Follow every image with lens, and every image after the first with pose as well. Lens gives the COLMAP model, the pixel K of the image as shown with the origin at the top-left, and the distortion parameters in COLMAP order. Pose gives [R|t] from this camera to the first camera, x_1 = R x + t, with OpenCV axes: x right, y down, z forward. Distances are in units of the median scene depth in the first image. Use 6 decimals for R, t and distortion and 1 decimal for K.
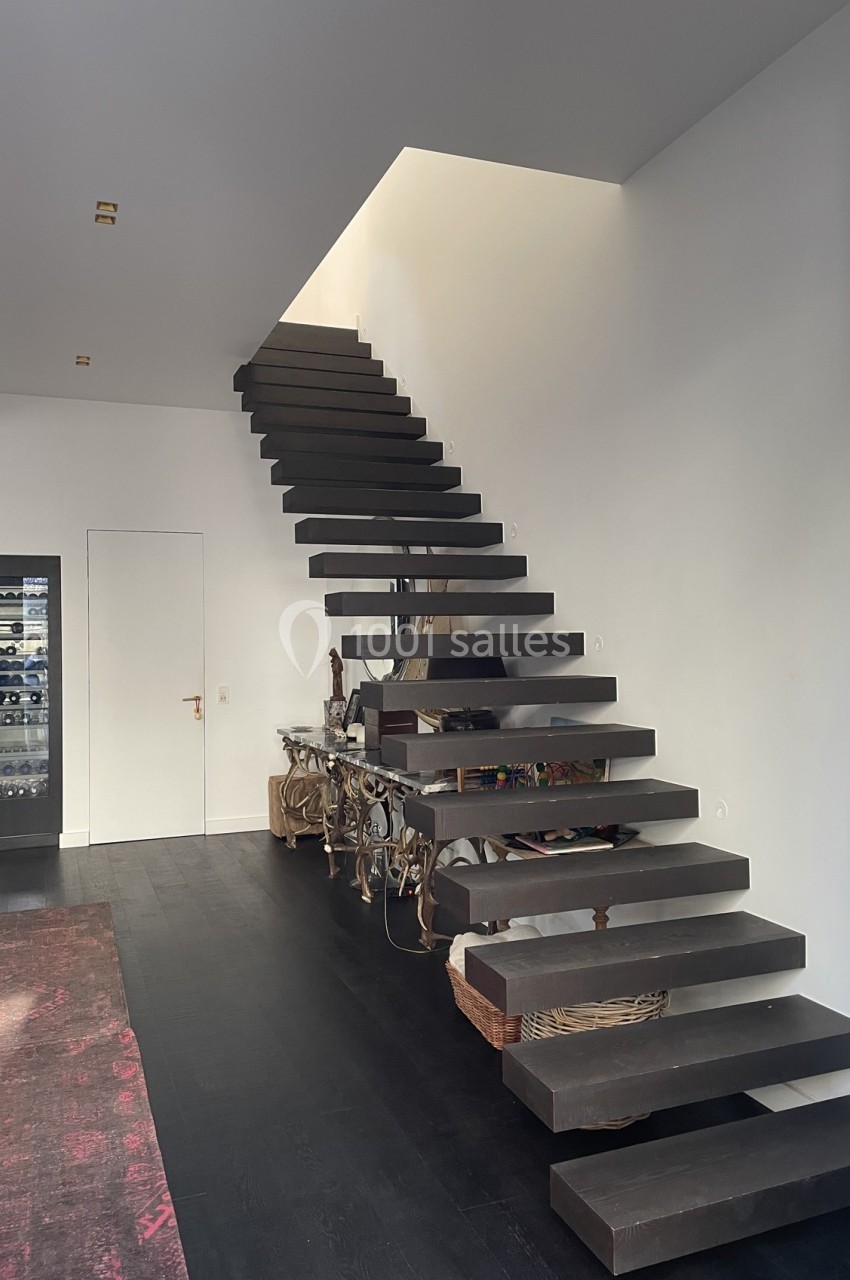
lens RADIAL K [[979.0, 0, 425.2], [0, 979.0, 639.0], [0, 0, 1]] dist [0.098521, -0.099975]
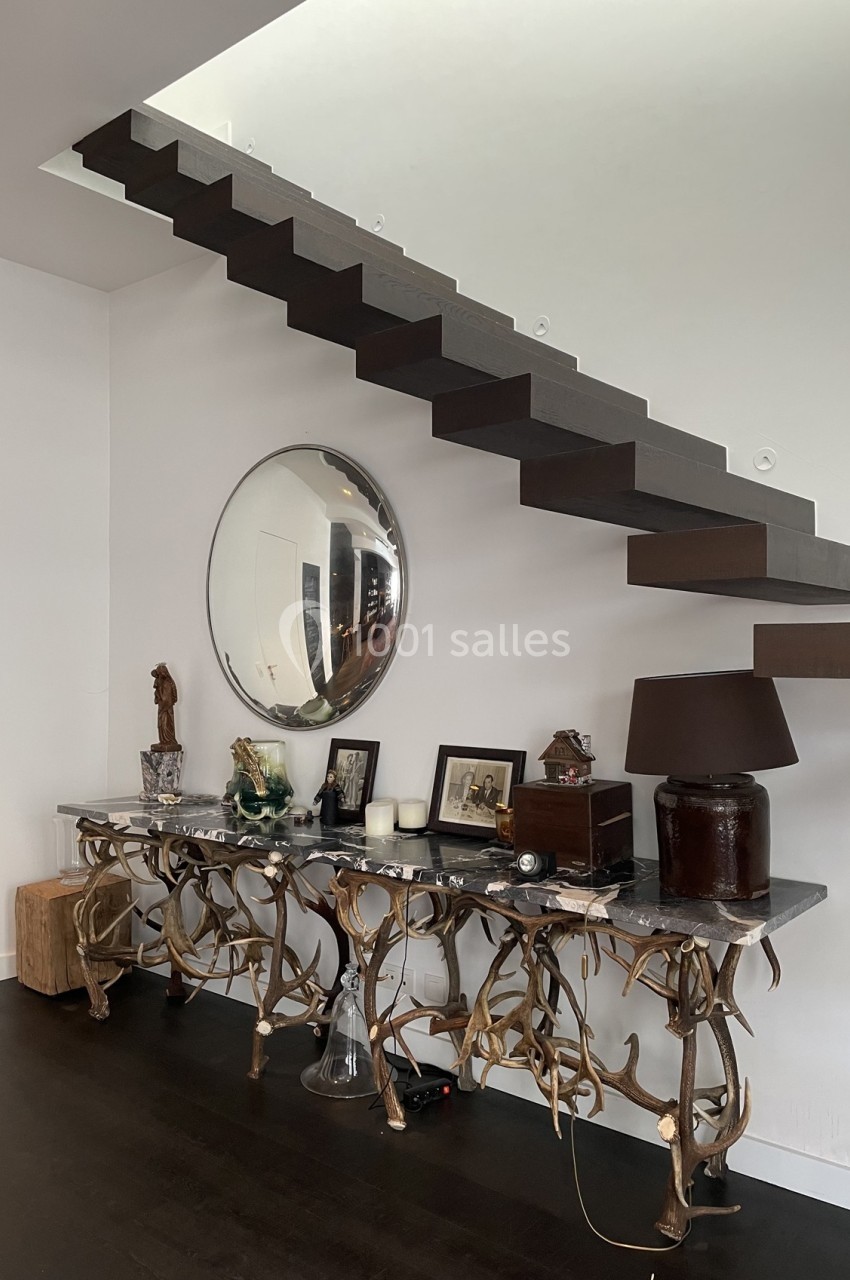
lens RADIAL K [[979.0, 0, 425.5], [0, 979.0, 643.2], [0, 0, 1]] dist [0.098521, -0.099975]
pose [[0.872825, 0.013409, 0.487849, -0.248513], [-0.006956, 0.999863, -0.015037, 0.004923], [-0.487984, 0.009732, 0.872798, 0.397002]]
